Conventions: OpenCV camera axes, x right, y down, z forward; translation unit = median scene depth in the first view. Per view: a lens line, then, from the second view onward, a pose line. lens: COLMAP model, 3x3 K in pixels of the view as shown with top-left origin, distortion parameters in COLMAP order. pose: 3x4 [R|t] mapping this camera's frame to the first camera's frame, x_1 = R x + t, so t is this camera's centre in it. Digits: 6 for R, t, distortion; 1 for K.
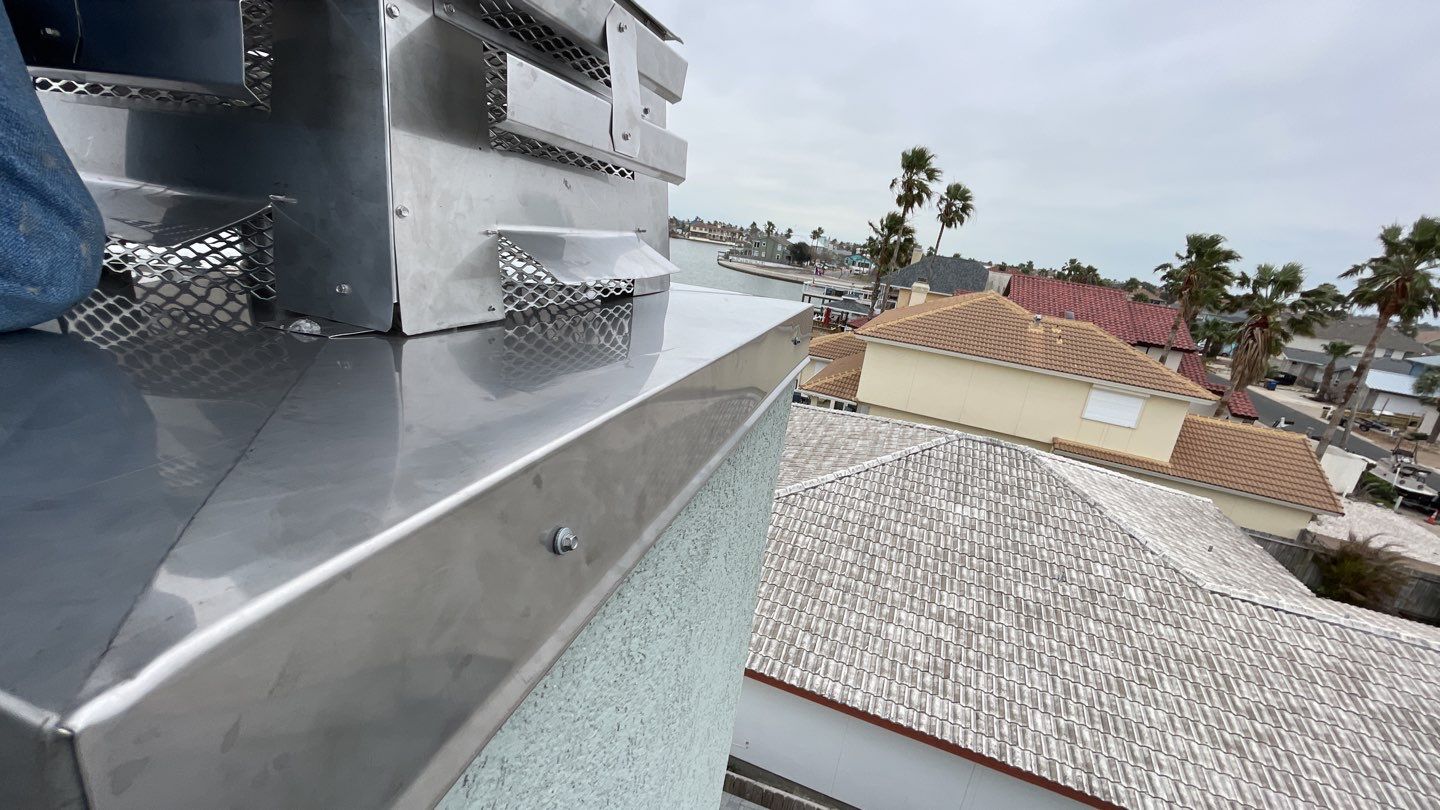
lens RADIAL K [[576.2, 0, 730.4], [0, 576.2, 395.2], [0, 0, 1]] dist [-0.002915, -0.000616]
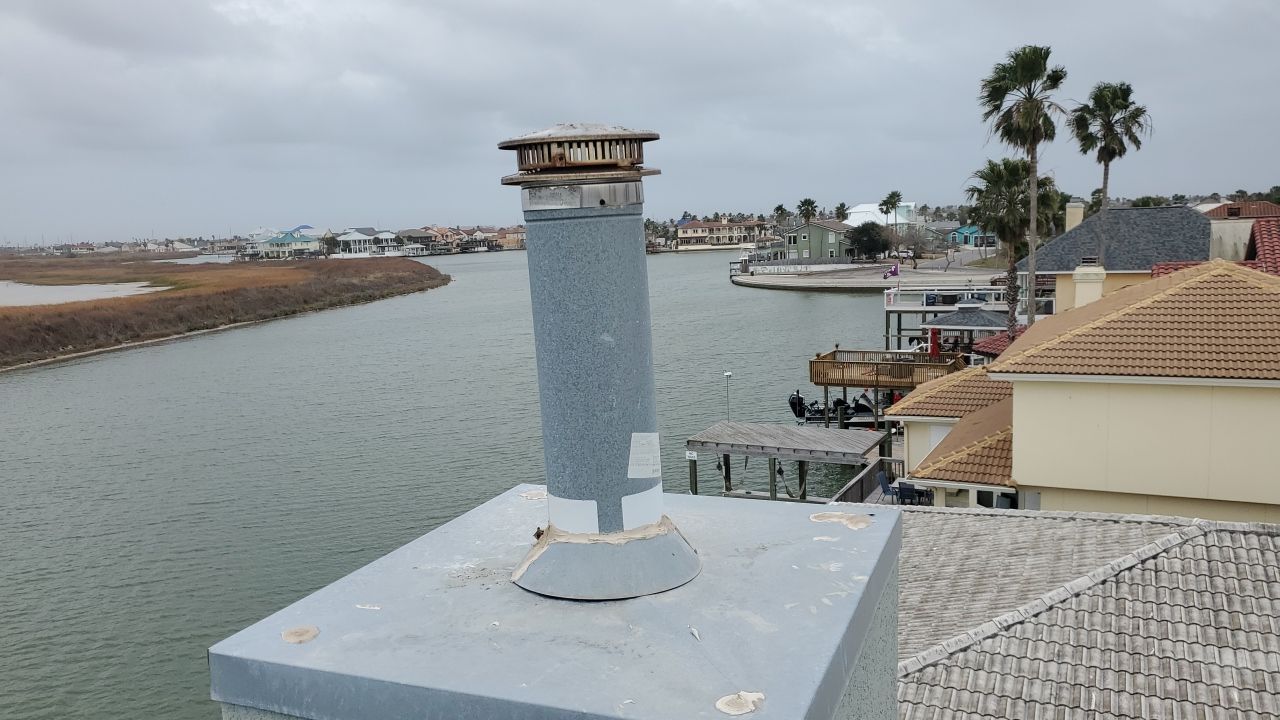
lens RADIAL K [[990.4, 0, 648.6], [0, 990.4, 369.8], [0, 0, 1]] dist [0.020519, 0.001744]
pose [[0.979914, -0.160265, -0.118673, -0.007111], [0.142293, 0.978853, -0.146970, -0.019431], [0.139718, 0.127132, 0.981996, -0.100309]]
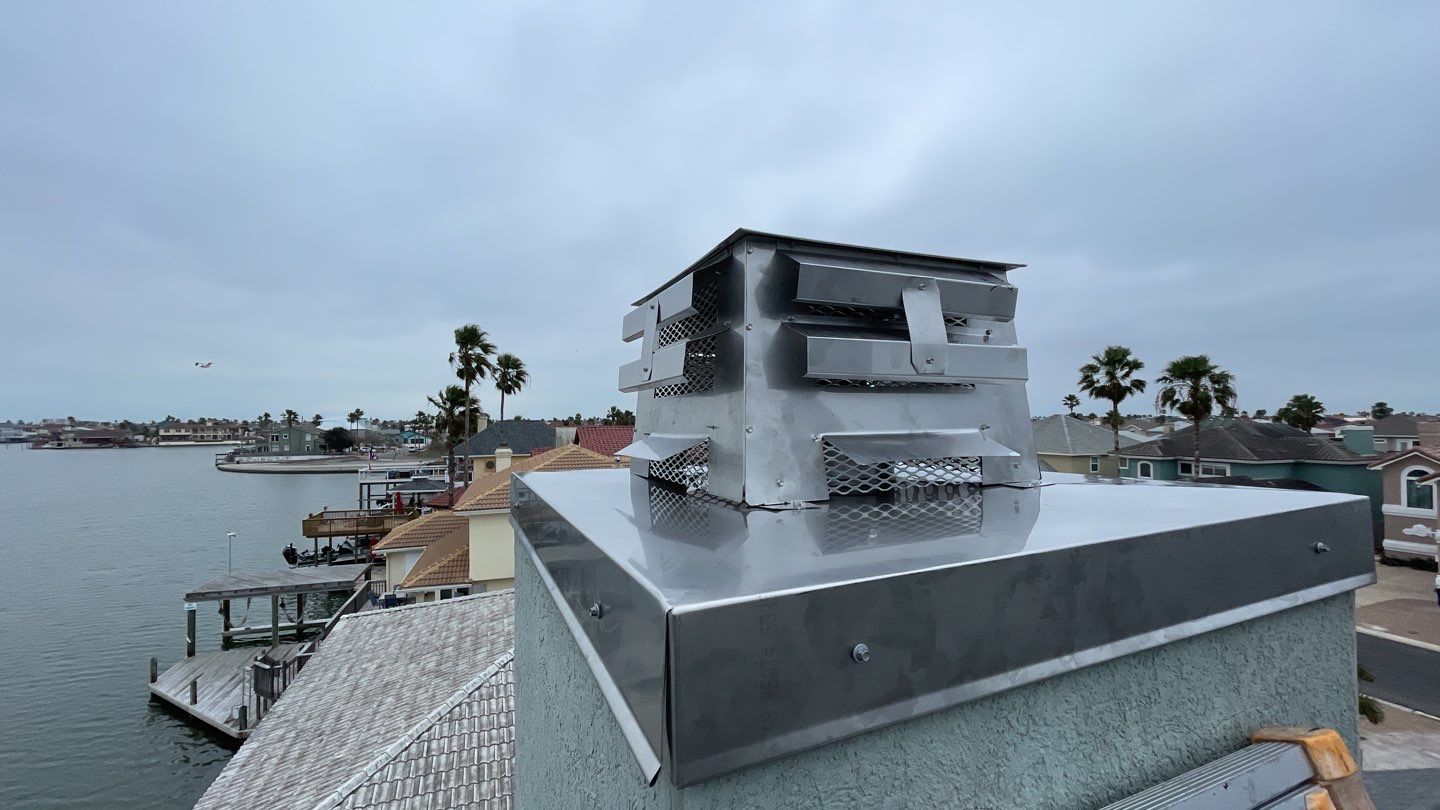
lens RADIAL K [[576.9, 0, 709.1], [0, 576.9, 411.8], [0, 0, 1]] dist [-0.017332, 0.011153]
pose [[0.755356, -0.130041, 0.642283, -0.104291], [0.285485, 0.947518, -0.143904, -0.014824], [-0.589861, 0.292061, 0.752838, 0.000753]]
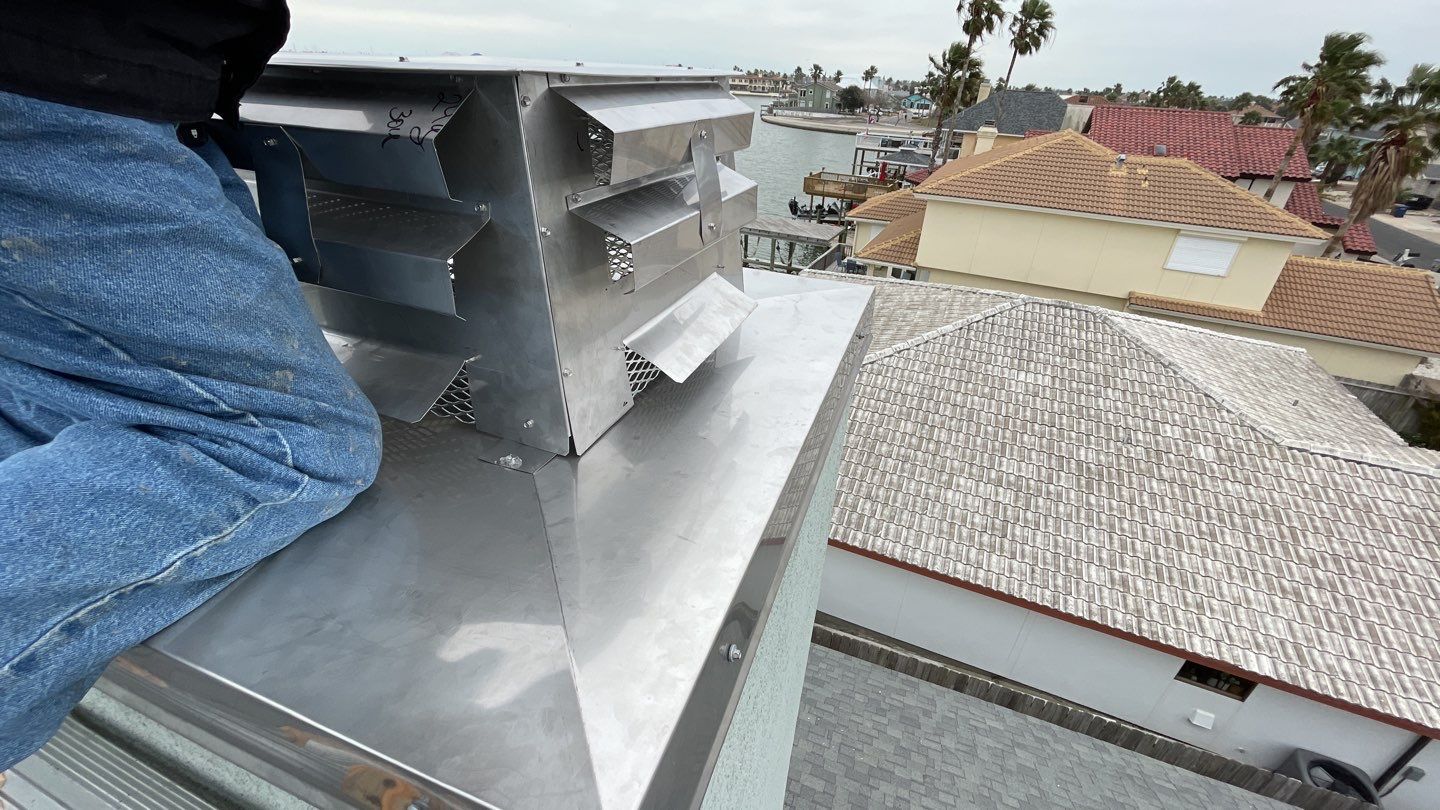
lens RADIAL K [[577.1, 0, 732.0], [0, 577.1, 395.7], [0, 0, 1]] dist [-0.000658, -0.001043]
pose [[0.994030, -0.049114, -0.097432, -0.002369], [0.069260, 0.974018, 0.215620, -0.017782], [0.084311, -0.221081, 0.971604, -0.008922]]
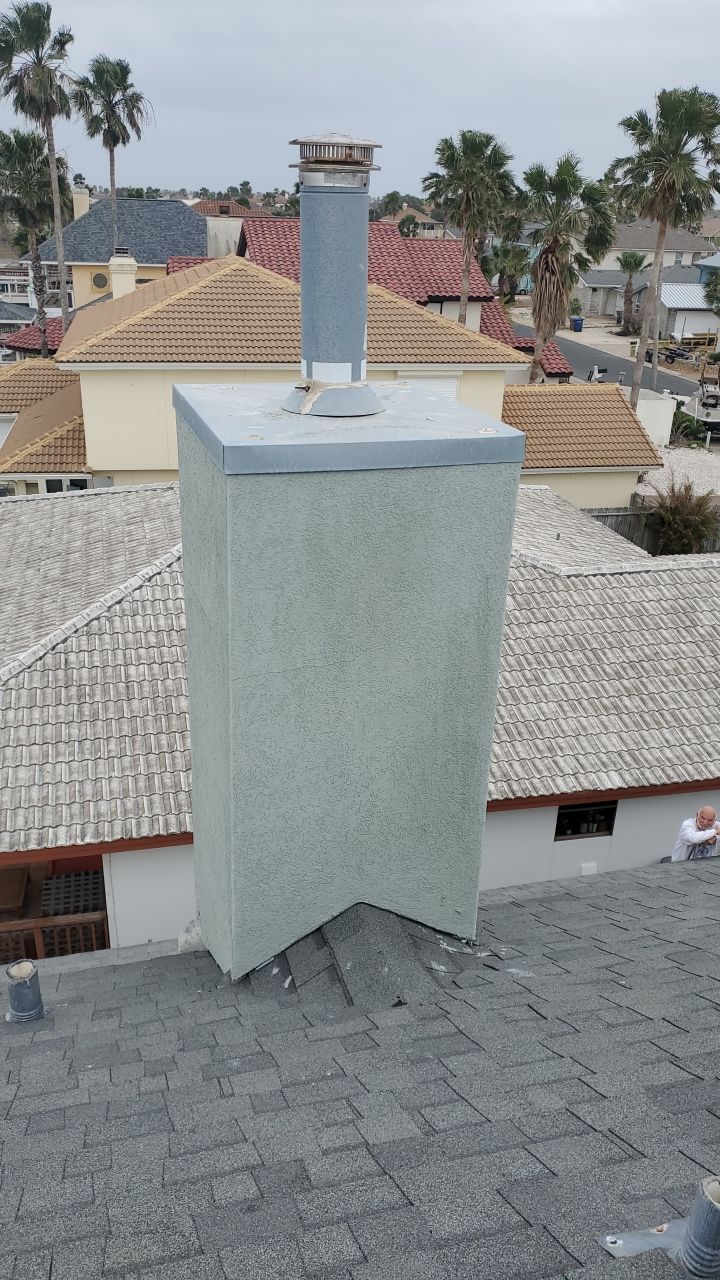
lens RADIAL K [[992.0, 0, 358.8], [0, 992.0, 650.3], [0, 0, 1]] dist [0.066323, -0.098144]
pose [[0.833939, -0.319639, 0.449863, -0.183841], [0.228334, 0.941984, 0.246028, -0.015537], [-0.502404, -0.102453, 0.858542, -0.199405]]
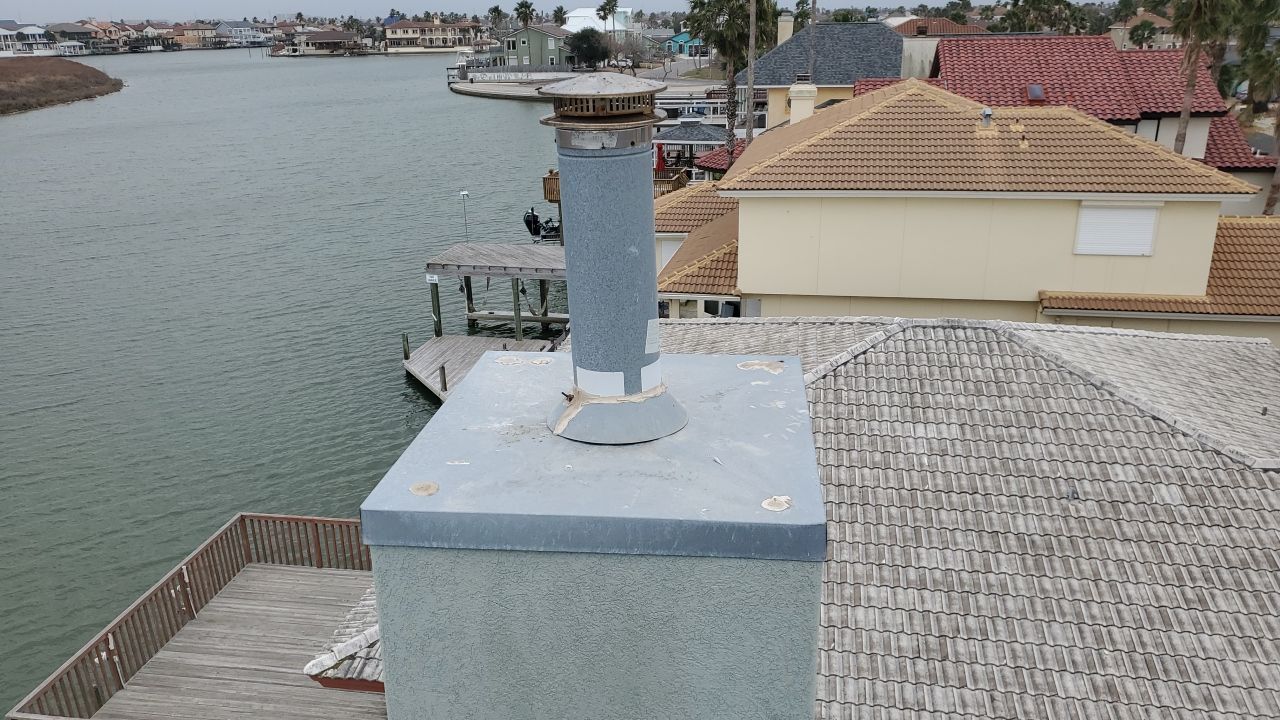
lens RADIAL K [[985.6, 0, 639.3], [0, 985.6, 368.8], [0, 0, 1]] dist [0.077359, -0.115125]
pose [[0.973291, -0.201563, 0.109898, -0.053106], [0.193445, 0.977827, 0.080213, -0.038315], [-0.123629, -0.056811, 0.990701, -0.146538]]
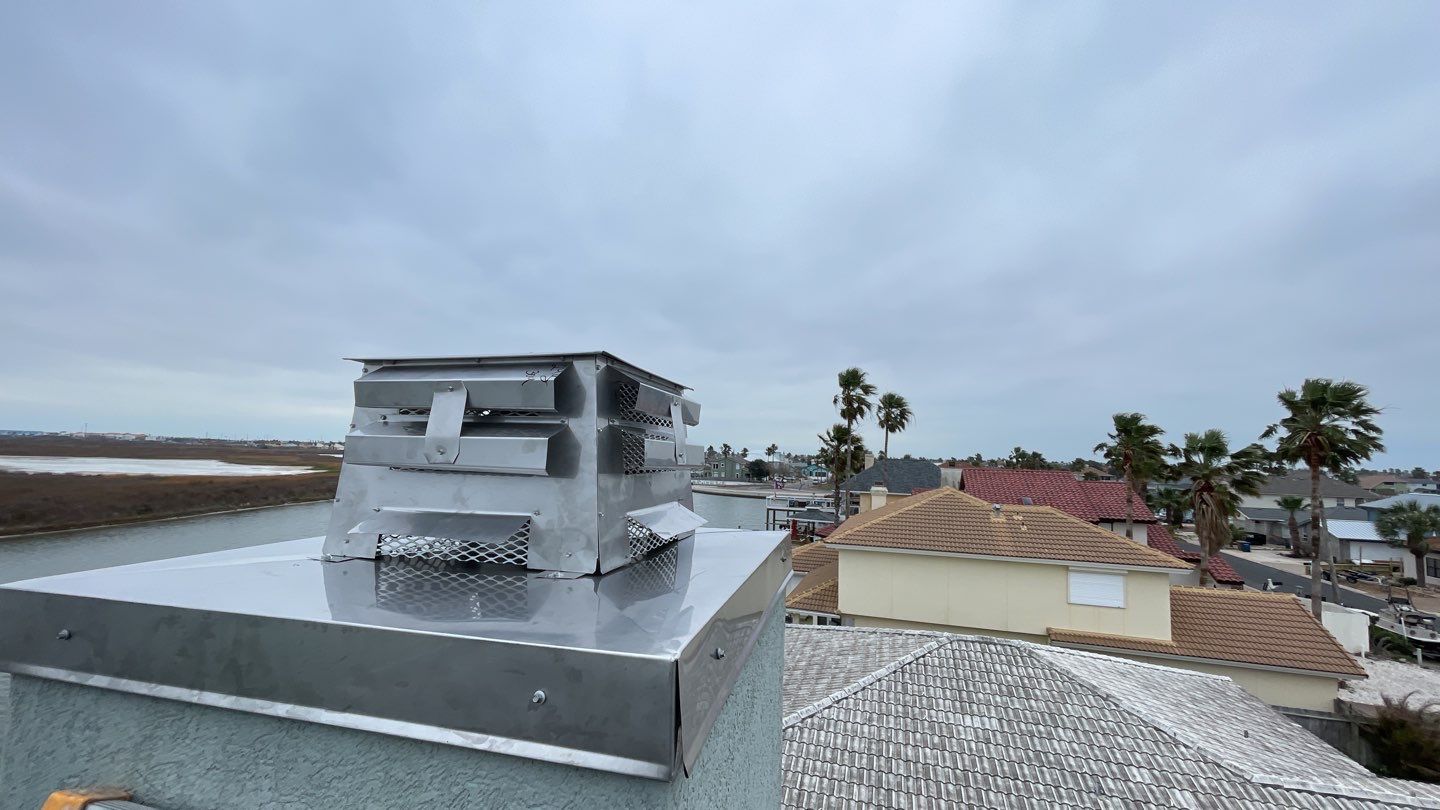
lens RADIAL K [[578.5, 0, 713.2], [0, 578.5, 414.9], [0, 0, 1]] dist [-0.002833, -0.000449]
pose [[0.993306, -0.103865, 0.050551, -0.009037], [0.114867, 0.934398, -0.337204, 0.003137], [-0.012211, 0.340753, 0.940073, -0.041557]]
